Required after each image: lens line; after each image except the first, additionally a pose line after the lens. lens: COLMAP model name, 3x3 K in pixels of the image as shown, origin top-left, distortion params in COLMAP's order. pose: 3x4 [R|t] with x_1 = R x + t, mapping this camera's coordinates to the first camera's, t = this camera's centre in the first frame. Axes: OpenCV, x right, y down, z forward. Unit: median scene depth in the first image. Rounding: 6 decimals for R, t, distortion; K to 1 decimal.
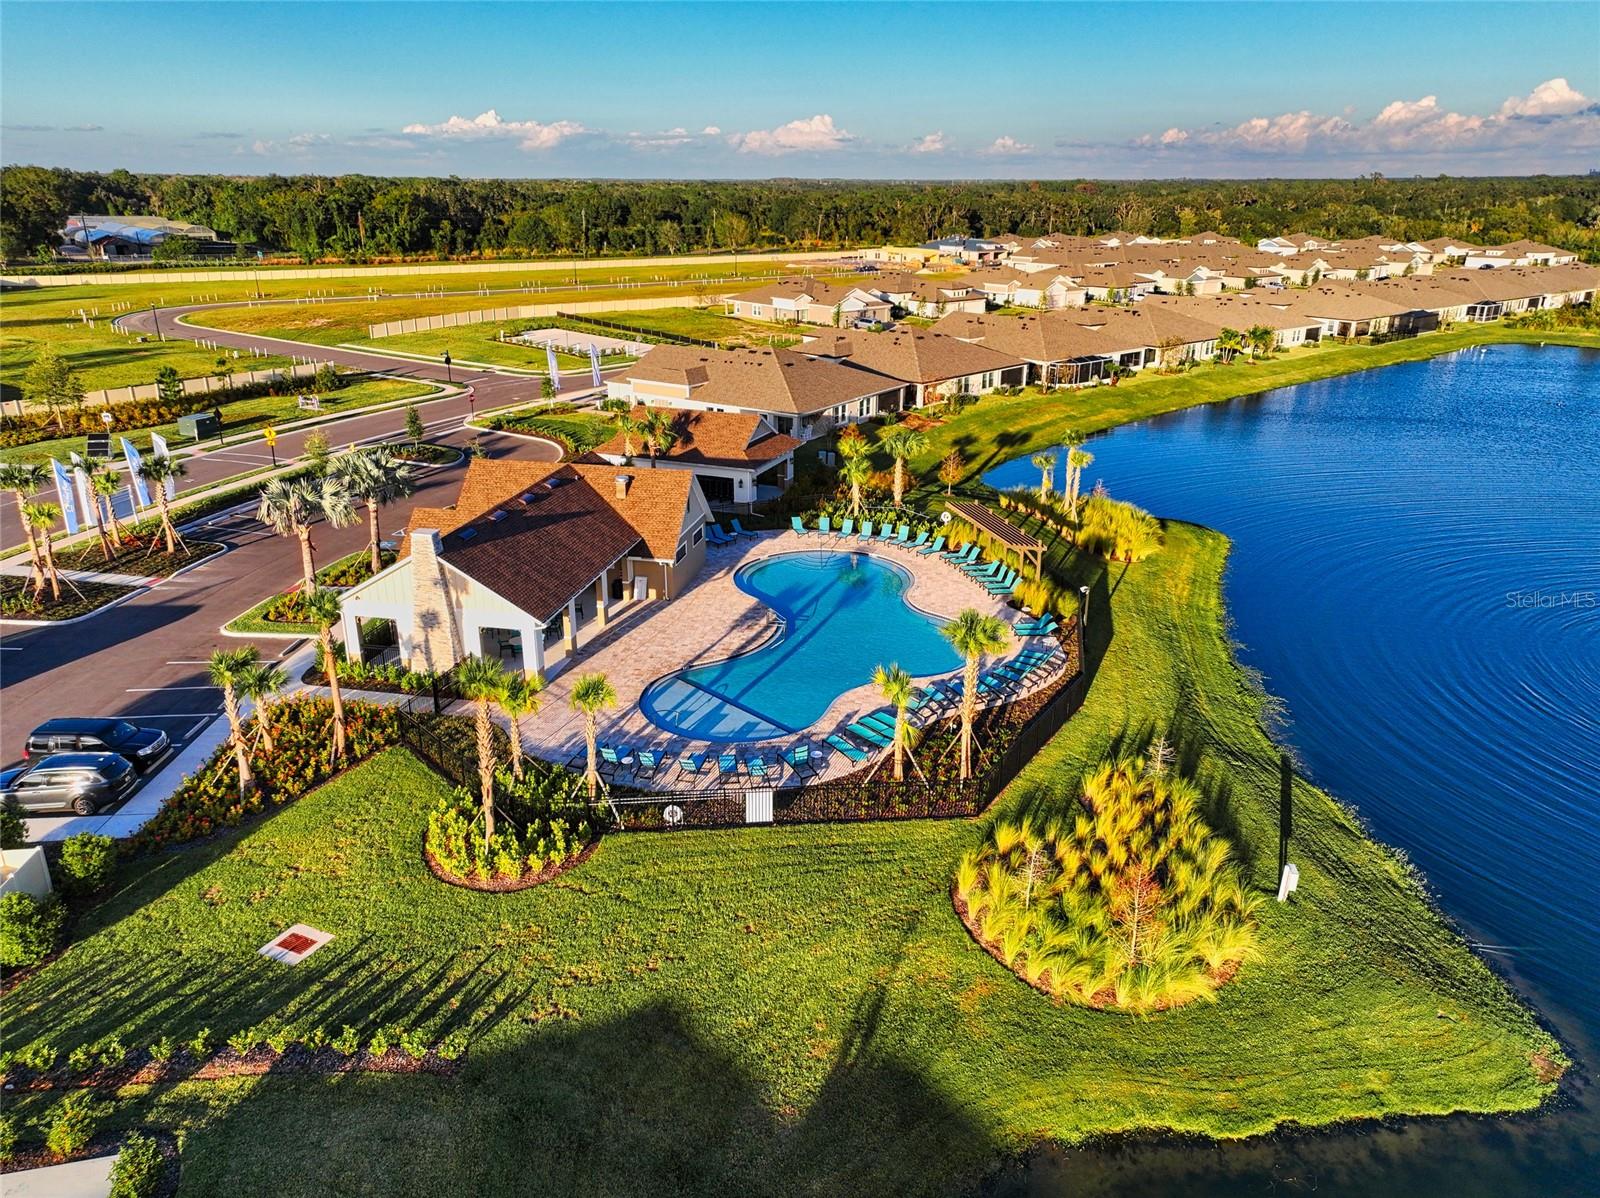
lens RADIAL K [[1126.7, 0, 800.6], [0, 1126.7, 603.7], [0, 0, 1]] dist [0.001036, 0.033812]
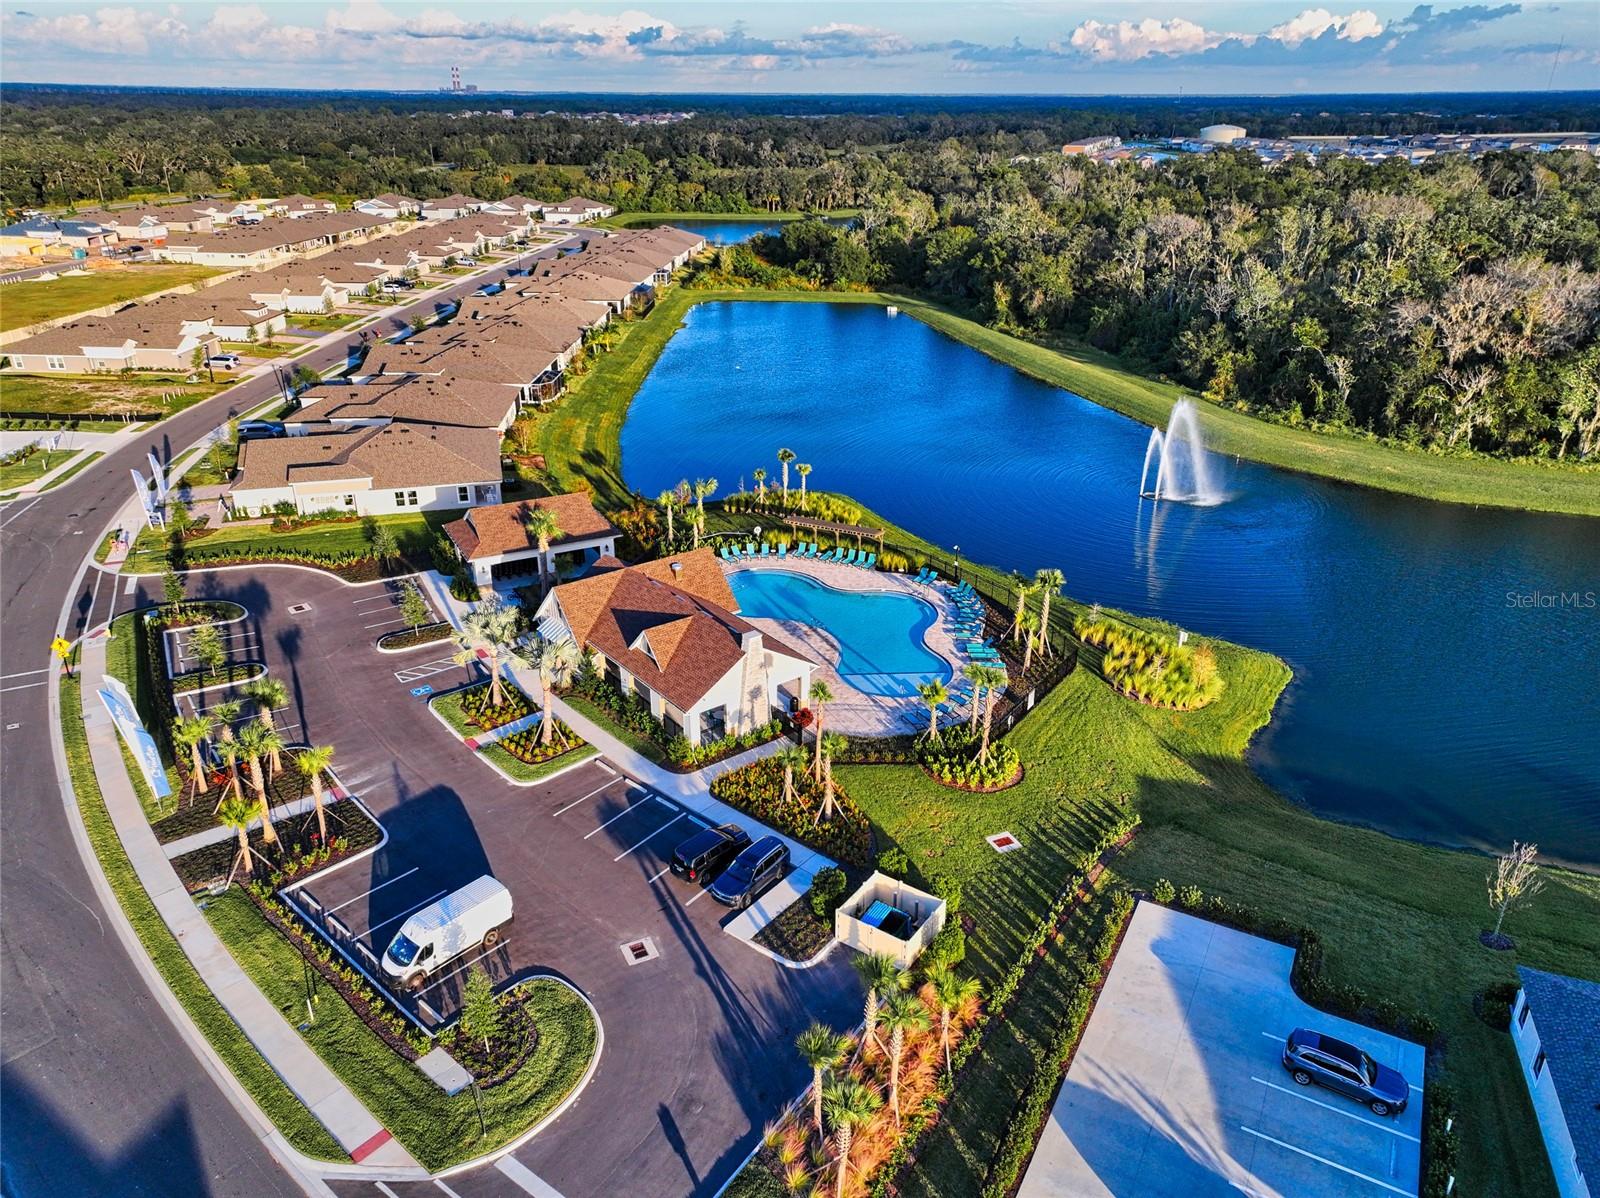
lens RADIAL K [[1126.7, 0, 800.6], [0, 1126.7, 603.7], [0, 0, 1]] dist [0.001036, 0.033812]
pose [[0.645737, -0.308341, 0.698533, -0.507928], [0.260427, 0.948921, 0.178121, -0.130941], [-0.717775, 0.066898, 0.693054, -0.009575]]
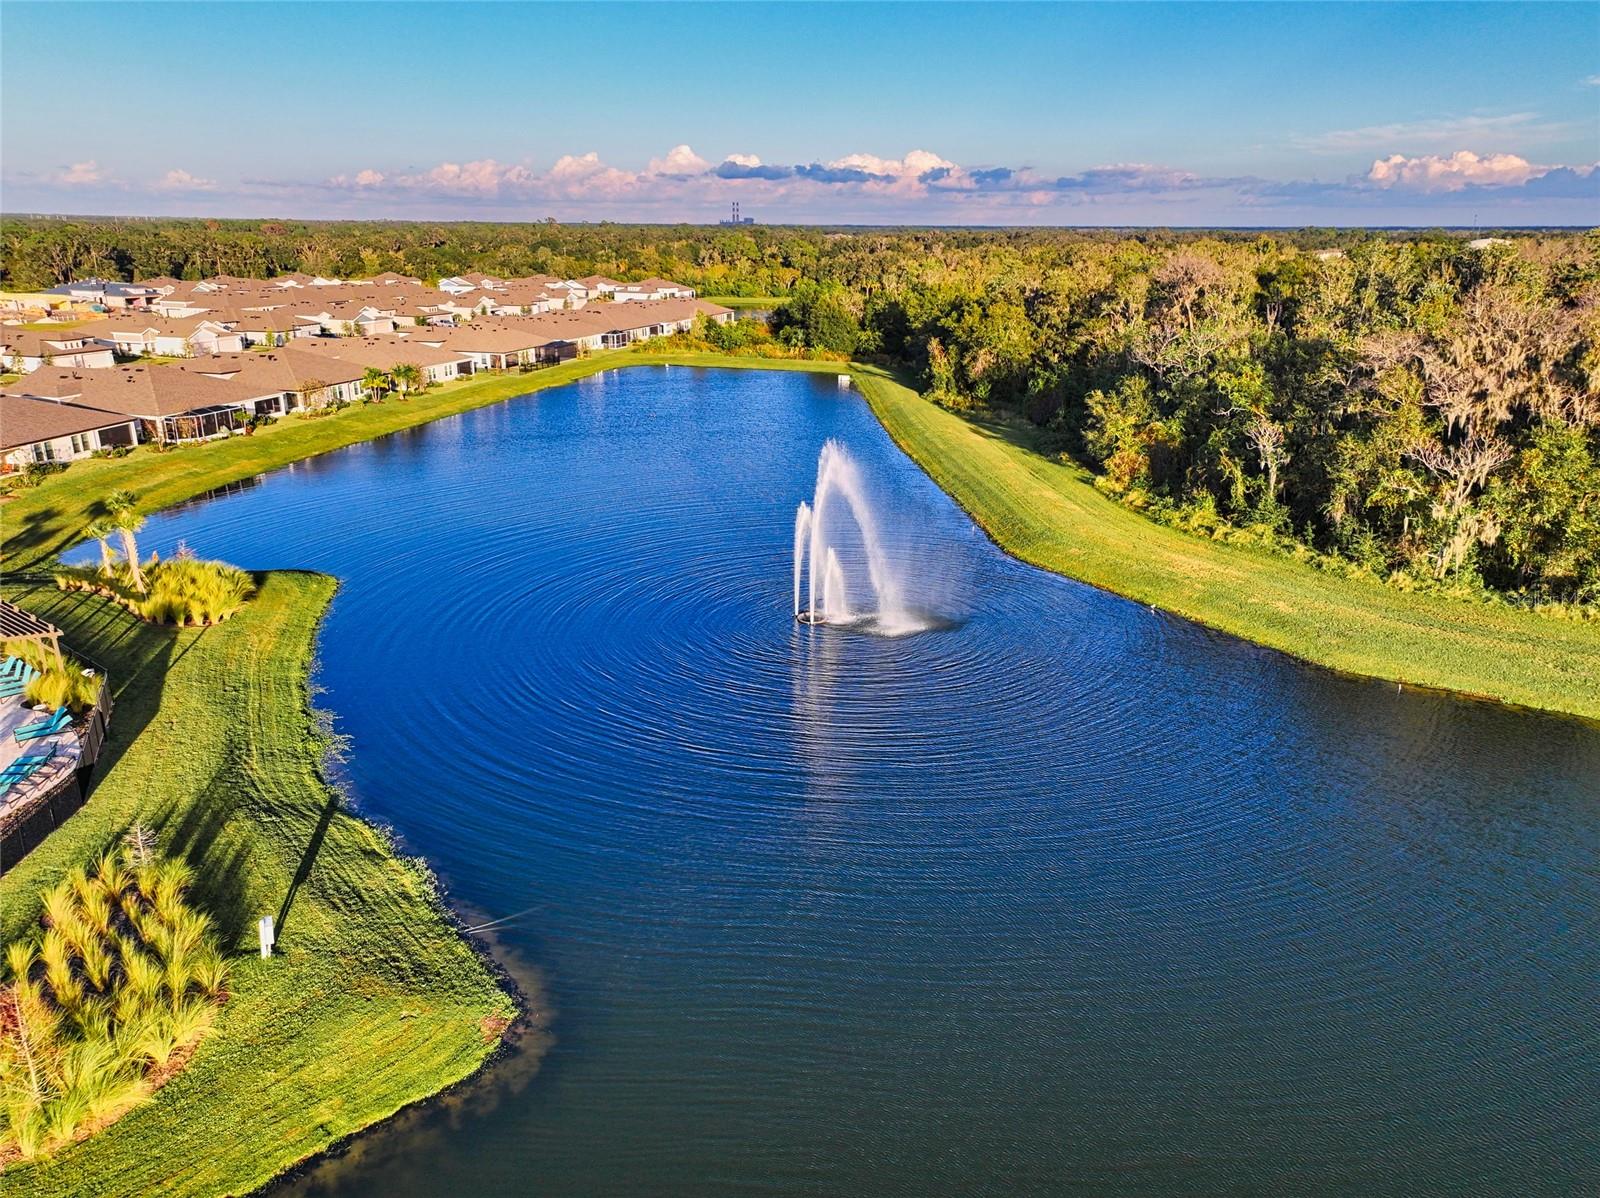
lens RADIAL K [[1126.7, 0, 800.6], [0, 1126.7, 603.7], [0, 0, 1]] dist [0.001036, 0.033812]
pose [[0.800085, -0.183985, 0.570976, 0.076395], [0.202541, 0.978765, 0.031574, 0.007516], [-0.564660, 0.090384, 0.820359, -0.020755]]
